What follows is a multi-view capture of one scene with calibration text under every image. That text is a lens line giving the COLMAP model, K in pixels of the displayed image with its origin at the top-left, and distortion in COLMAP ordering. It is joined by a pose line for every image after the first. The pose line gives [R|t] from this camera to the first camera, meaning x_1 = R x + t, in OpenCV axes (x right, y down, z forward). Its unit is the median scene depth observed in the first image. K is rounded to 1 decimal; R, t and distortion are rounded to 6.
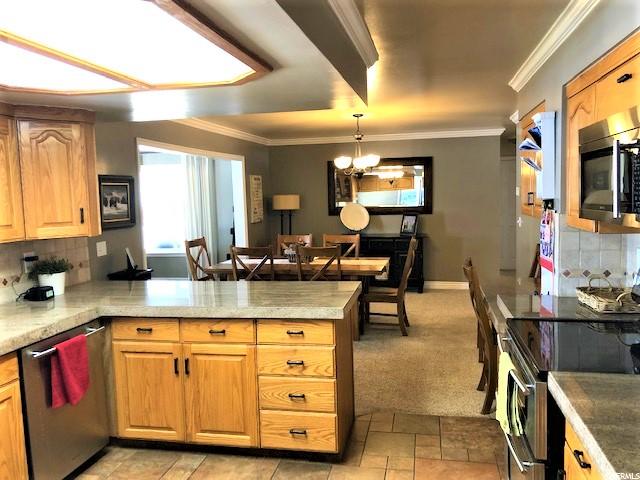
lens RADIAL K [[524.2, 0, 320.0], [0, 524.2, 240.0], [0, 0, 1]] dist [0.049830, -0.000357]
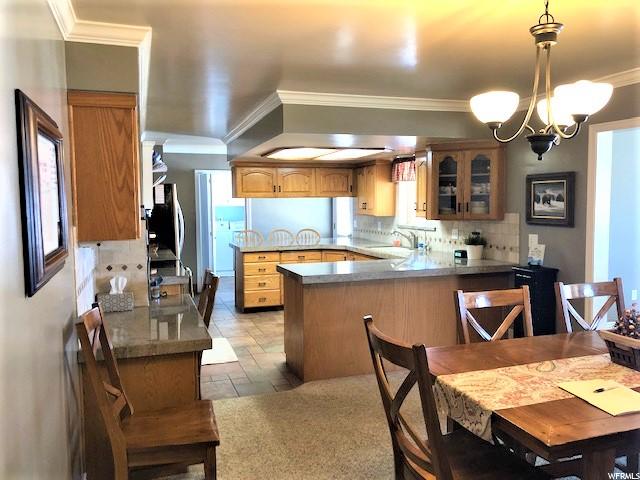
lens RADIAL K [[524.2, 0, 320.0], [0, 524.2, 240.0], [0, 0, 1]] dist [0.049830, -0.000357]
pose [[-0.861943, 0.077746, -0.501009, 0.520827], [-0.007913, 0.985990, 0.166619, -0.164243], [0.506944, 0.147580, -0.849252, 1.684813]]
